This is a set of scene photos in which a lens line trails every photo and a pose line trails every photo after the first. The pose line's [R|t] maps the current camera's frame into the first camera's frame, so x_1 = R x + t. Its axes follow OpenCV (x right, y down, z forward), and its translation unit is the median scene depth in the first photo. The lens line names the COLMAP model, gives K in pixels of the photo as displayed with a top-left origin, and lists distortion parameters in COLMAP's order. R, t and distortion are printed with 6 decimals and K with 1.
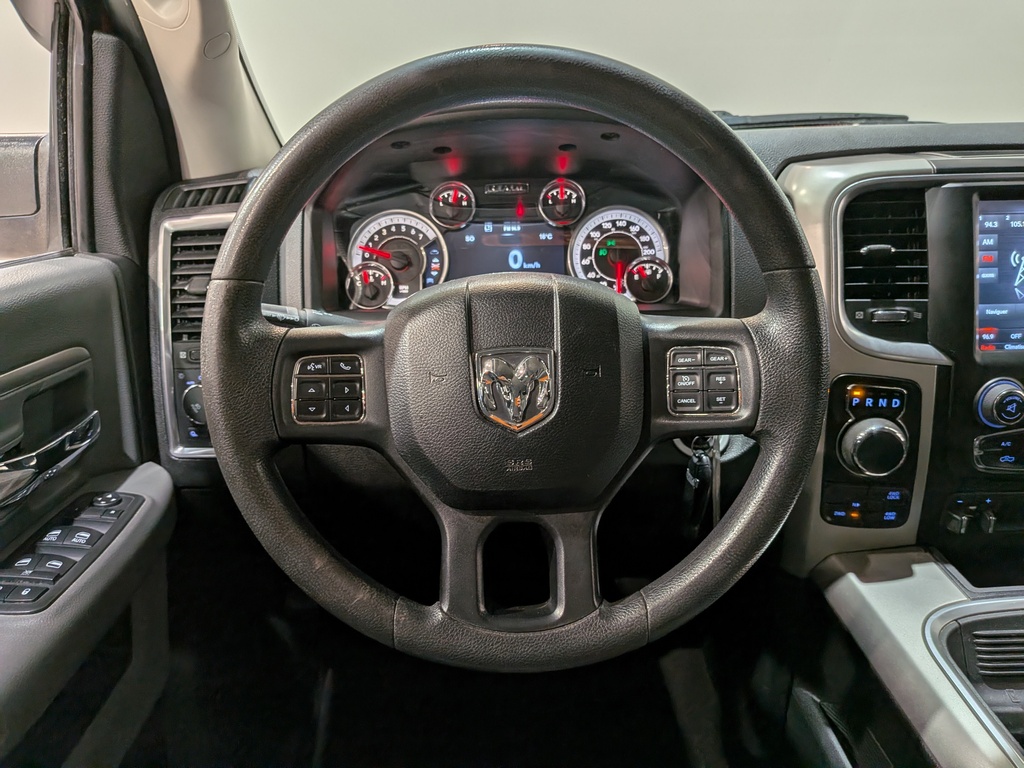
lens RADIAL K [[739.0, 0, 512.3], [0, 739.0, 415.3], [0, 0, 1]] dist [0.076076, -0.152816]
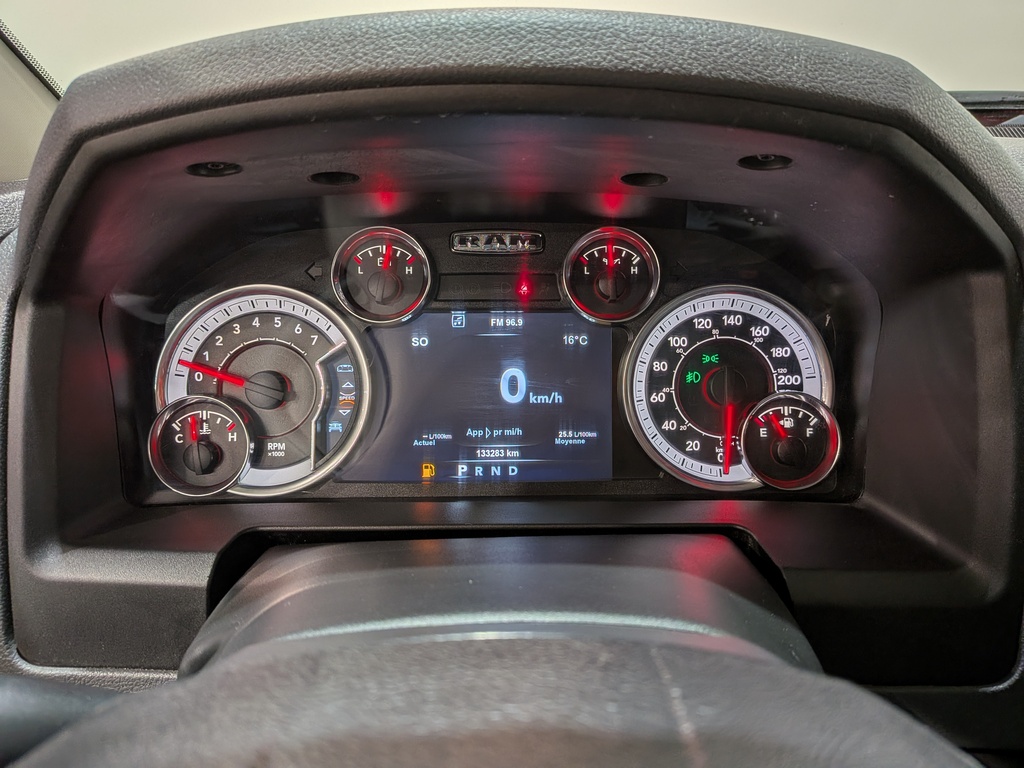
lens RADIAL K [[738.6, 0, 528.0], [0, 738.6, 382.6], [0, 0, 1]] dist [0.034295, -0.018391]
pose [[0.999510, 0.015986, 0.026903, 0.001205], [-0.016469, 0.999705, 0.017825, -0.224822], [-0.026610, -0.018260, 0.999479, 0.523614]]
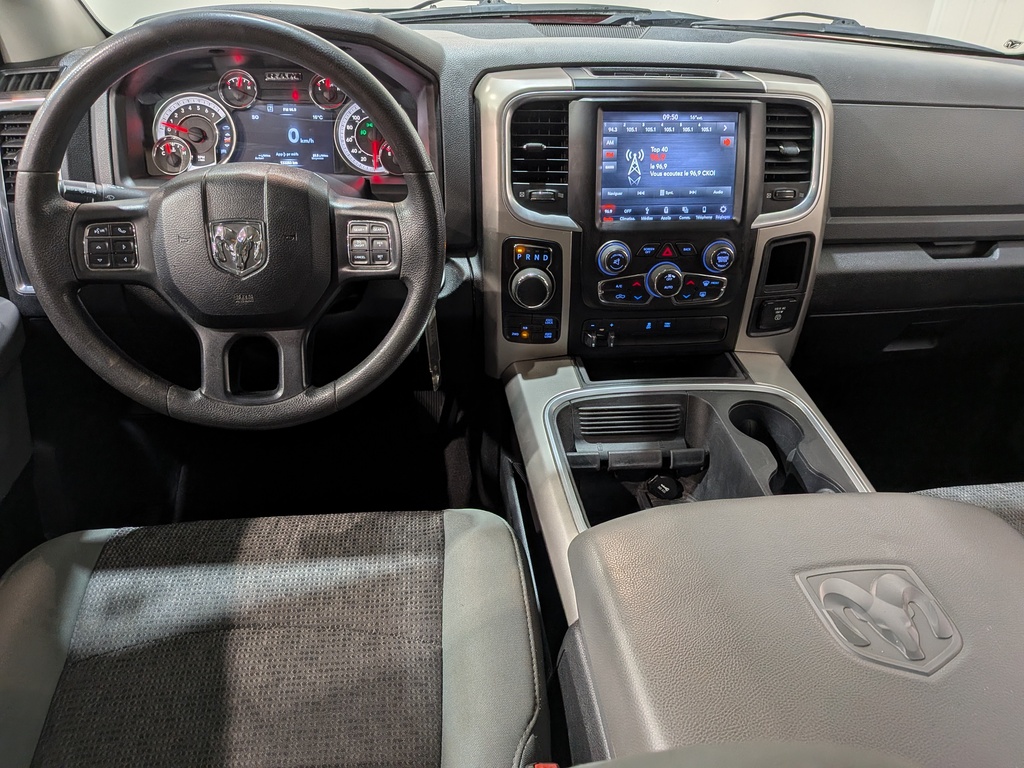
lens RADIAL K [[727.6, 0, 512.0], [0, 727.6, 384.0], [0, 0, 1]] dist [0.108383, -0.203800]
pose [[0.992836, -0.012155, 0.118864, 0.221882], [-0.008851, 0.984596, 0.174619, -0.017425], [-0.119155, -0.174421, 0.977435, -0.346396]]
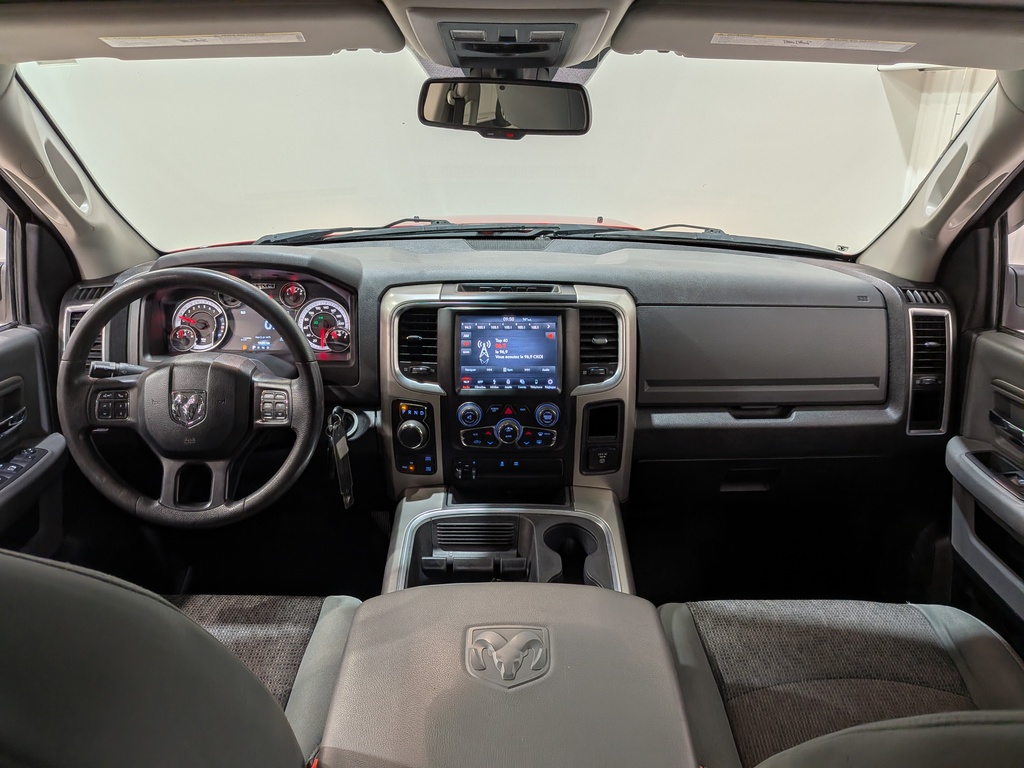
lens RADIAL K [[727.6, 0, 512.0], [0, 727.6, 384.0], [0, 0, 1]] dist [0.108383, -0.203800]
pose [[0.999680, 0.025209, 0.002115, 0.605493], [-0.025201, 0.999675, -0.003713, -0.075943], [-0.002208, 0.003658, 0.999991, -0.798006]]
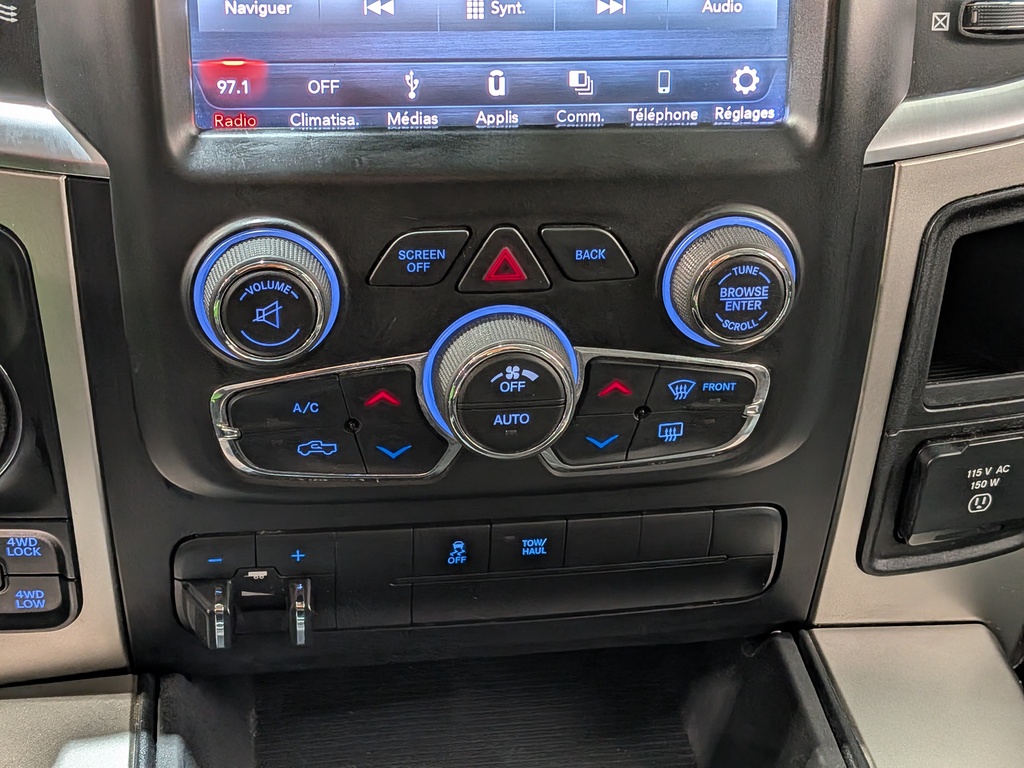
lens RADIAL K [[1455.6, 0, 512.3], [0, 1455.6, 362.7], [0, 0, 1]] dist [0.116412, -0.210292]
pose [[0.986674, -0.016916, 0.161830, 0.520255], [-0.011797, 0.984526, 0.174840, -0.079905], [-0.162283, -0.174419, 0.971207, 0.269521]]
